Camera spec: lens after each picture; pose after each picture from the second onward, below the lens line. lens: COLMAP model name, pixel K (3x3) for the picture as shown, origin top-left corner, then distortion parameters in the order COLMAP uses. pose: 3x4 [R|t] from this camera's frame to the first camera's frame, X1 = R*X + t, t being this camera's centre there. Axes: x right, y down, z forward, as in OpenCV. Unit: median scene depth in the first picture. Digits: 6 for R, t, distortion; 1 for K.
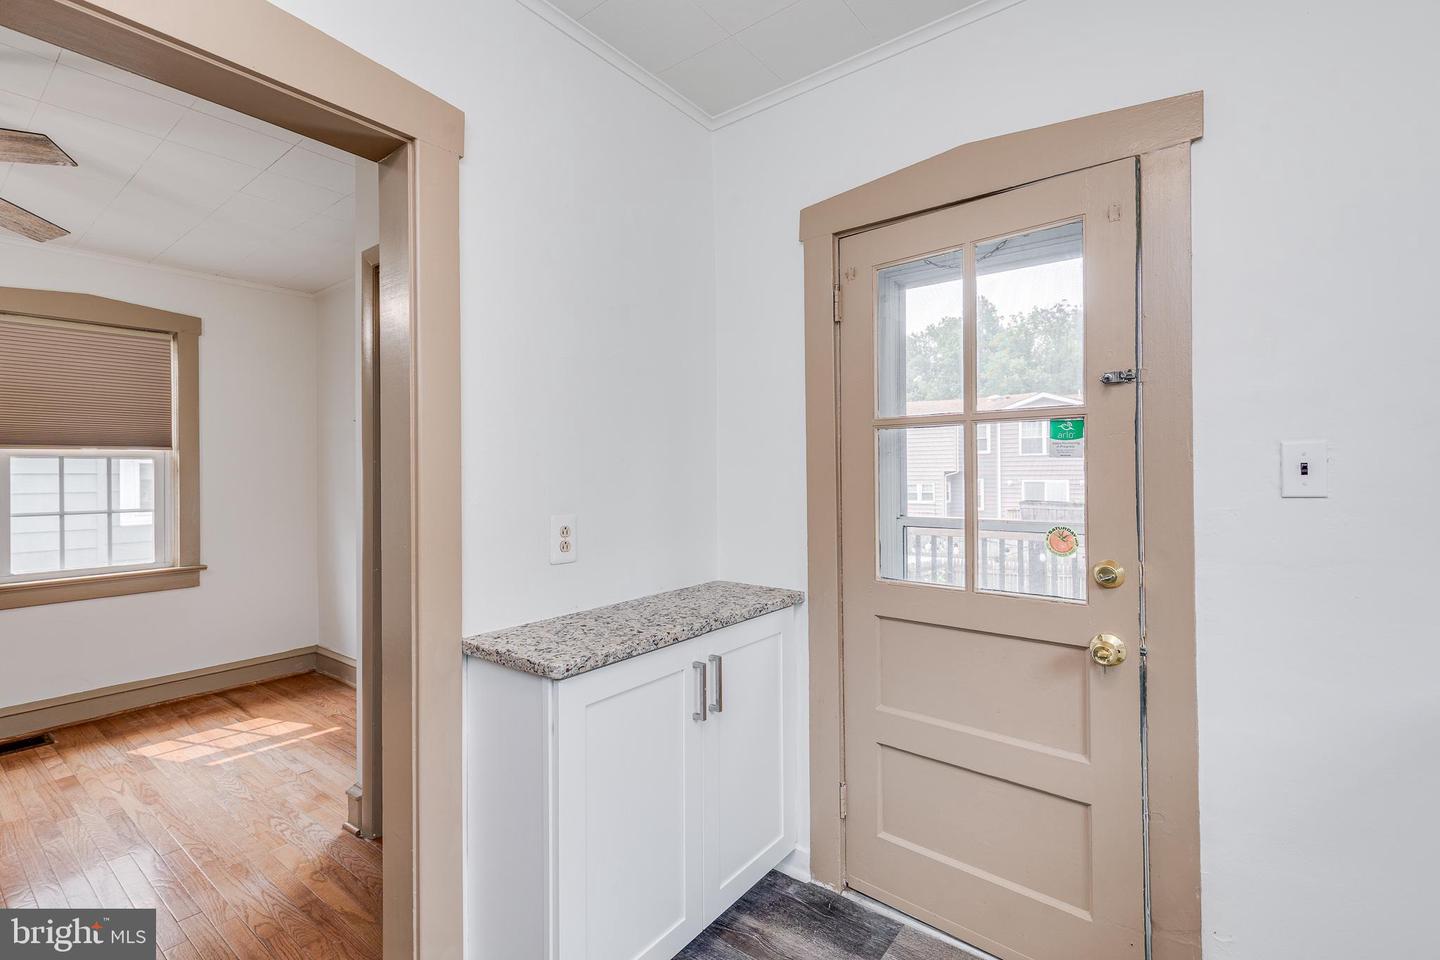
lens RADIAL K [[650.4, 0, 719.0], [0, 650.4, 467.5], [0, 0, 1]] dist [0.002050, -0.000043]
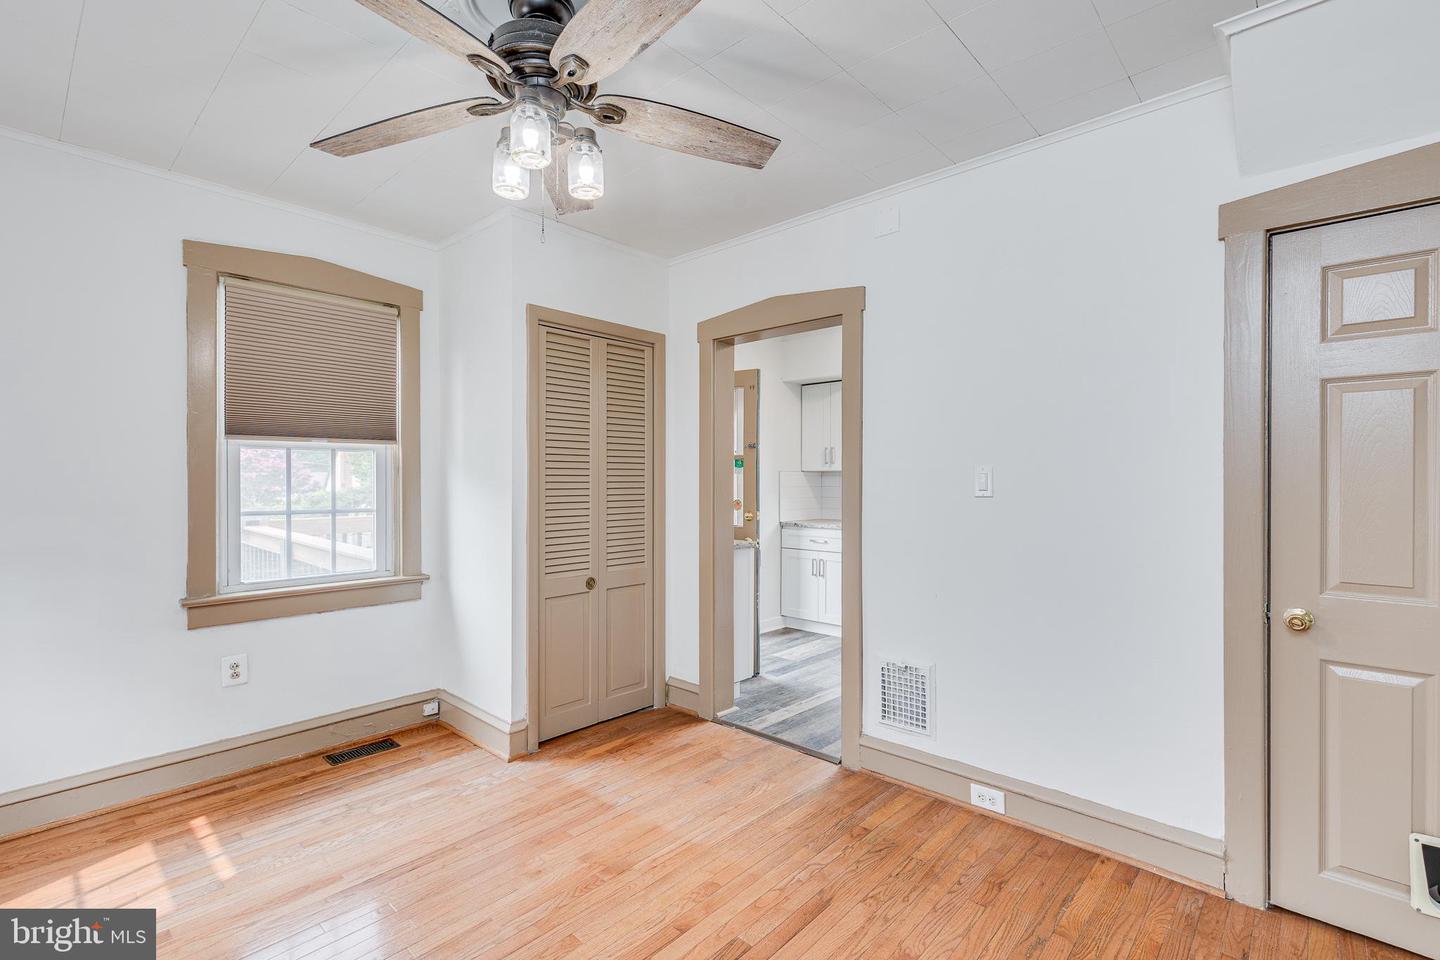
lens RADIAL K [[650.4, 0, 719.3], [0, 650.4, 486.7], [0, 0, 1]] dist [0.002050, -0.000043]
pose [[0.095859, -0.003746, 0.995388, -1.264083], [-0.008111, 0.999957, 0.004544, 0.020712], [-0.995362, -0.008509, 0.095824, 0.358659]]
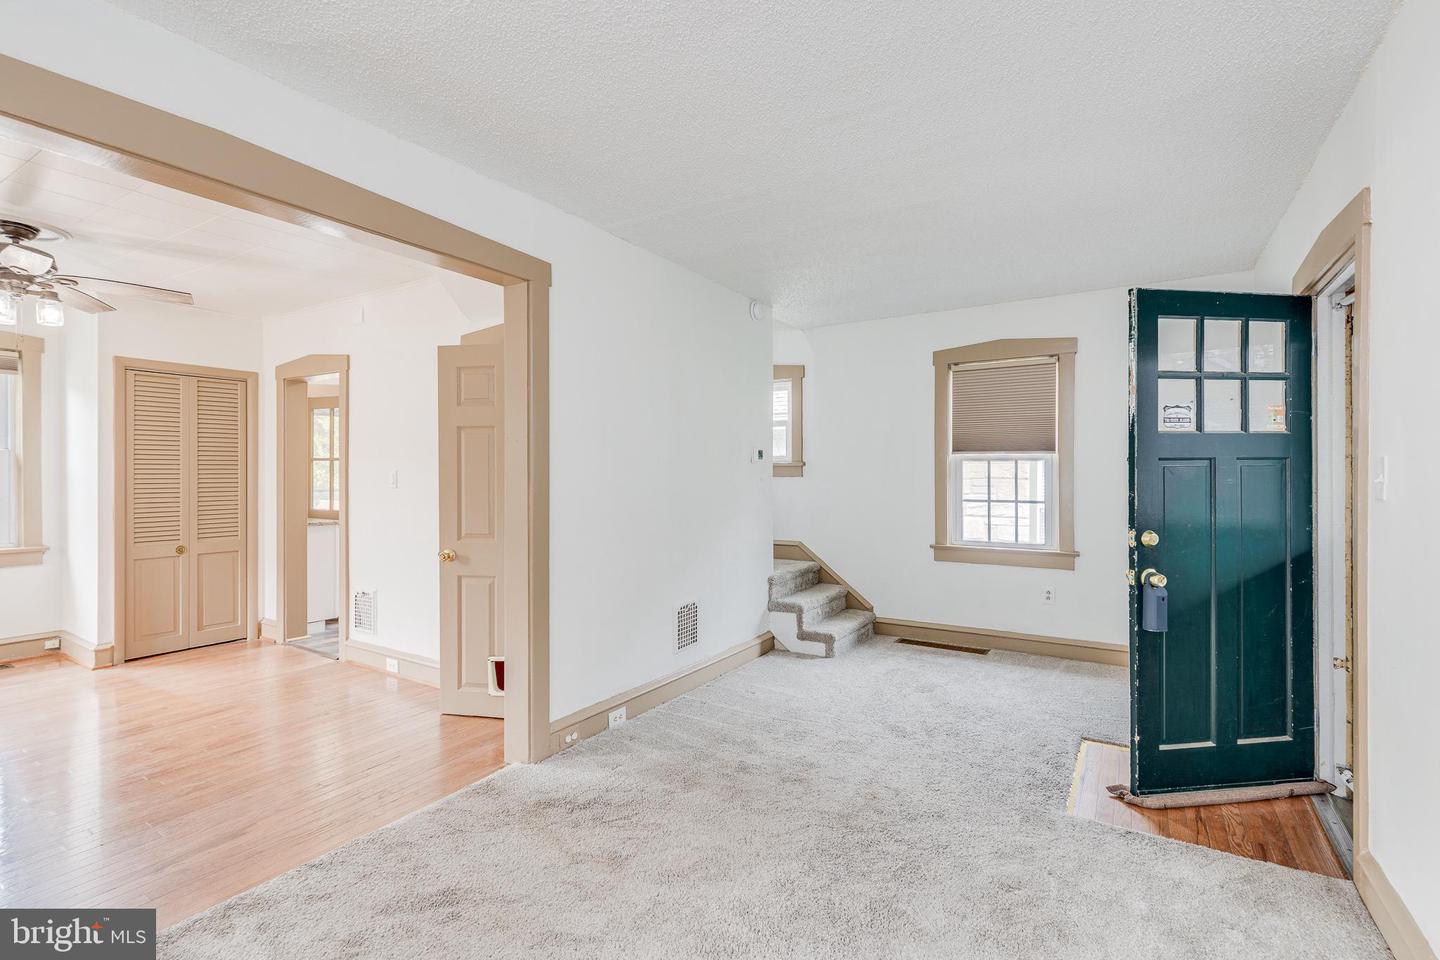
lens RADIAL K [[650.4, 0, 722.0], [0, 650.4, 481.6], [0, 0, 1]] dist [0.002050, -0.000043]
pose [[-0.082146, -0.006036, 0.996602, -1.802026], [-0.007318, 0.999958, 0.005453, 0.009914], [-0.996593, -0.006845, -0.082186, -0.408246]]
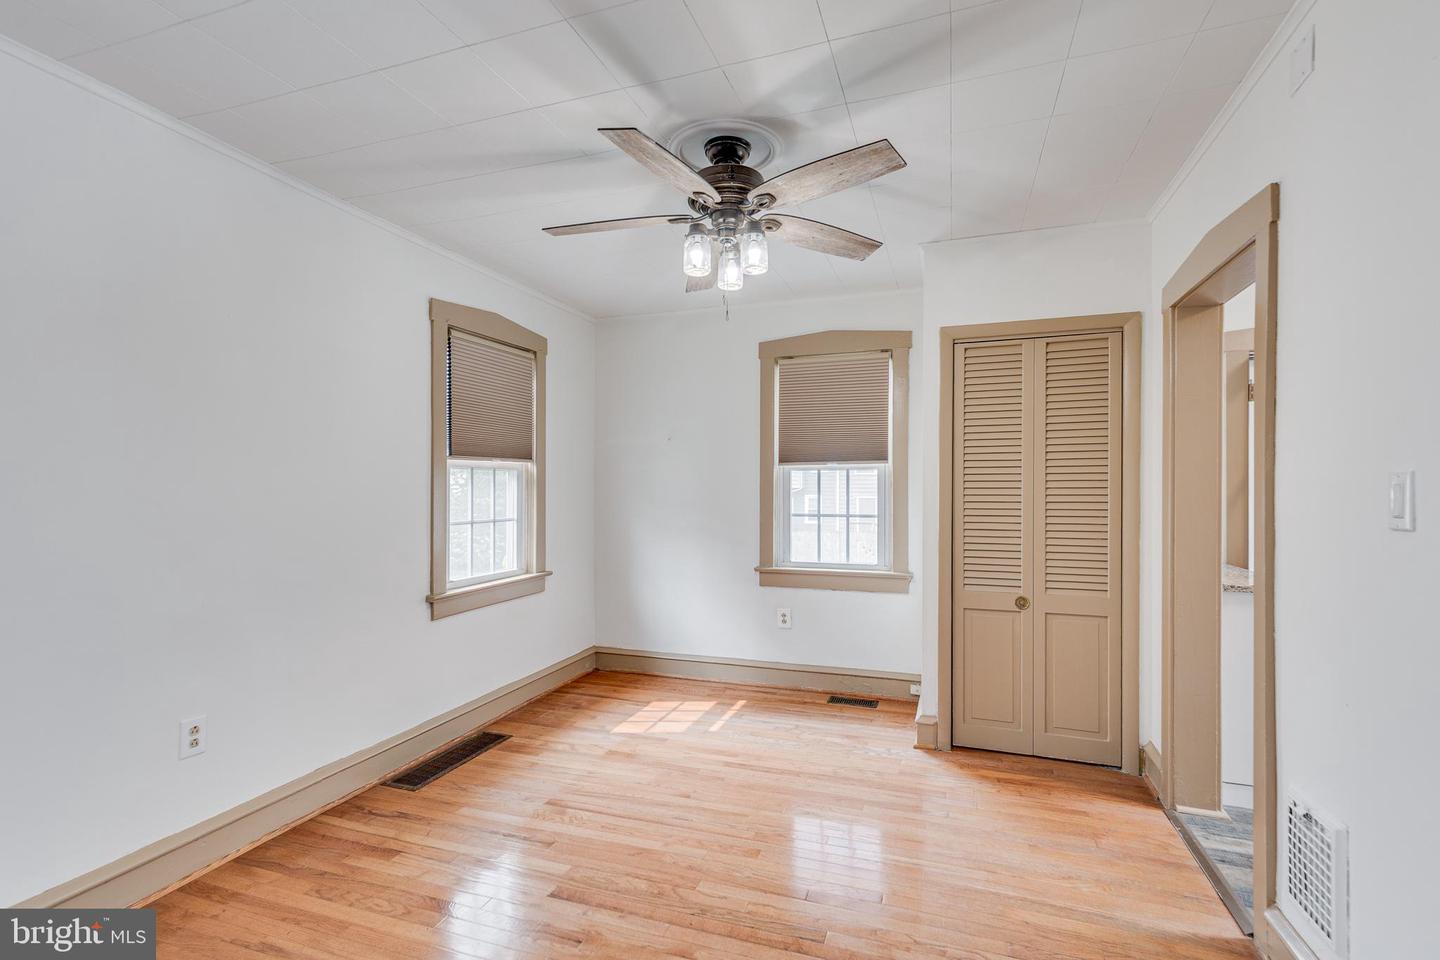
lens RADIAL K [[650.4, 0, 723.8], [0, 650.4, 493.4], [0, 0, 1]] dist [0.002050, -0.000043]
pose [[0.953201, 0.004062, 0.302311, -0.984748], [-0.007427, 0.999923, 0.009981, 0.011196], [-0.302247, -0.011759, 0.953157, -0.113323]]
